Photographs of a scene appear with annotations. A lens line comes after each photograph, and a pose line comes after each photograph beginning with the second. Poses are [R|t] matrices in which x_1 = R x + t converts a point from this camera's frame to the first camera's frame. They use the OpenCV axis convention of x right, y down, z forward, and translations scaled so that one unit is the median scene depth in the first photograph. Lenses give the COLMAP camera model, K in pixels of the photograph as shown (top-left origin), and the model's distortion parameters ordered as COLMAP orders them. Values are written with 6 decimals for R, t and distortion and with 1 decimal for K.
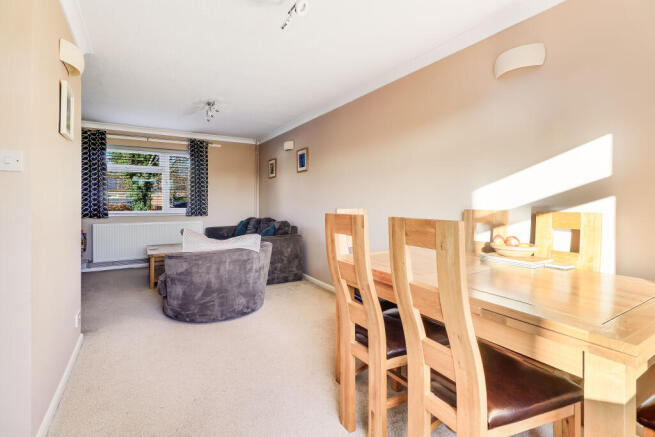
lens RADIAL K [[311.9, 0, 323.5], [0, 311.9, 203.7], [0, 0, 1]] dist [0.004768, -0.002695]
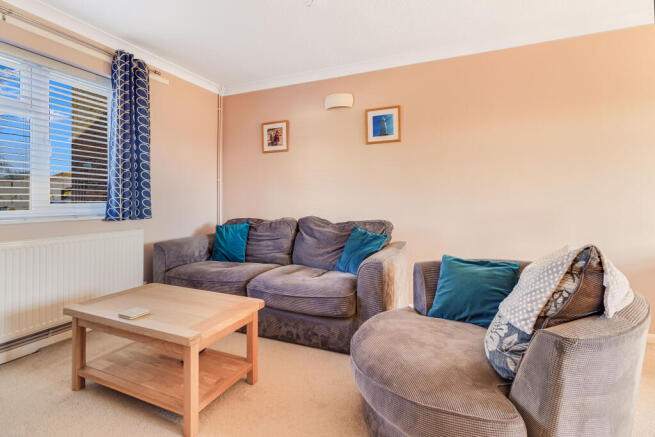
lens RADIAL K [[311.9, 0, 318.1], [0, 311.9, 196.9], [0, 0, 1]] dist [0.004768, -0.002695]
pose [[0.812938, 0.002342, 0.582346, -0.459625], [0.005147, 0.999924, -0.011206, 0.013015], [-0.582328, 0.012107, 0.812864, 0.462751]]
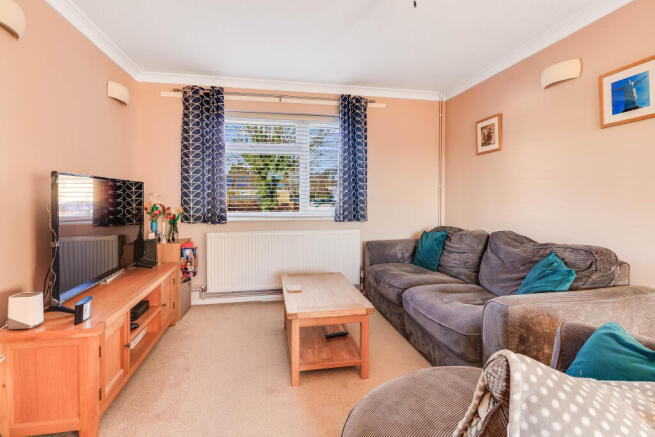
lens RADIAL K [[311.9, 0, 329.0], [0, 311.9, 198.0], [0, 0, 1]] dist [0.004768, -0.002695]
pose [[0.943444, -0.001409, -0.331528, -0.248071], [0.001151, 0.999999, -0.000976, -0.005311], [0.331529, 0.000540, 0.943445, 0.415009]]
